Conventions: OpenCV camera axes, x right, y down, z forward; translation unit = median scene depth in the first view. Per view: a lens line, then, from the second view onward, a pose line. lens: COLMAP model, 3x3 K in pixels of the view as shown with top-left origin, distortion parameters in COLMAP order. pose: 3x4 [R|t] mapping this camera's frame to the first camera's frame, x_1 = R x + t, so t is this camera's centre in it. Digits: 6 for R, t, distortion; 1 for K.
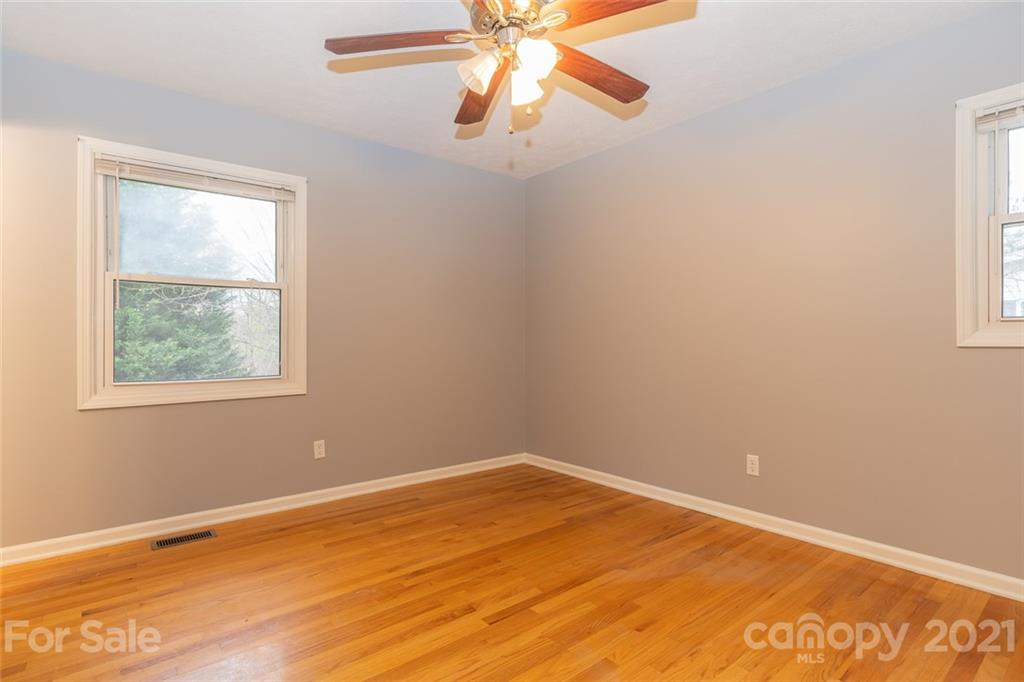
lens RADIAL K [[519.4, 0, 512.0], [0, 519.4, 341.0], [0, 0, 1]] dist [0.000128, 0.000362]
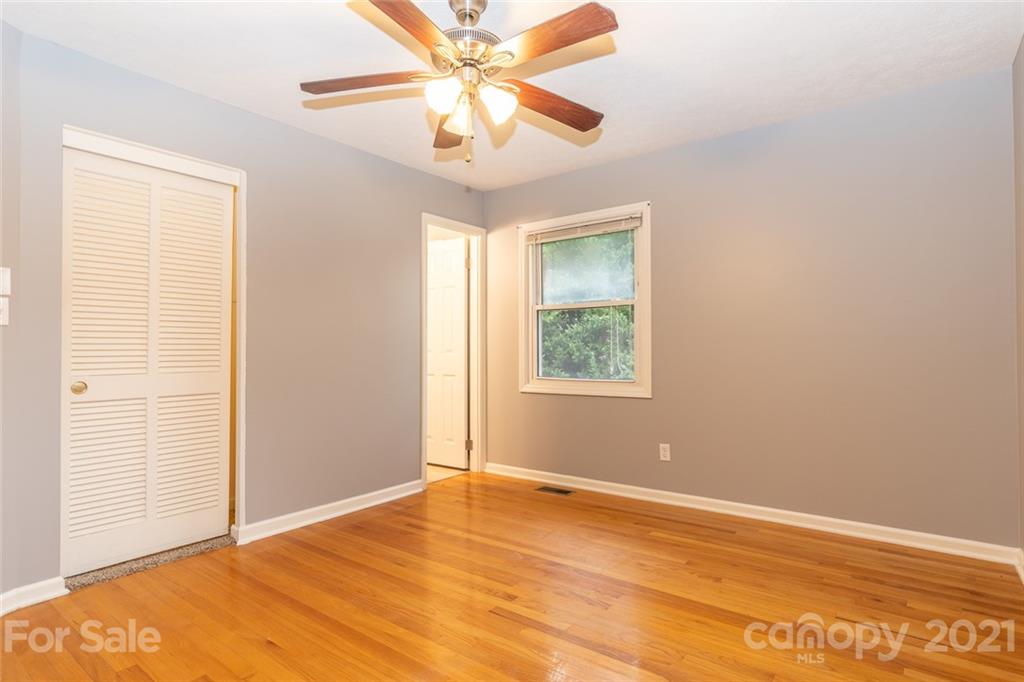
lens RADIAL K [[519.4, 0, 512.0], [0, 519.4, 341.0], [0, 0, 1]] dist [0.000128, 0.000362]
pose [[0.255681, -0.013582, -0.966666, 0.650905], [0.000680, 0.999904, -0.013870, -0.003720], [0.966761, 0.002889, 0.255666, 0.484733]]
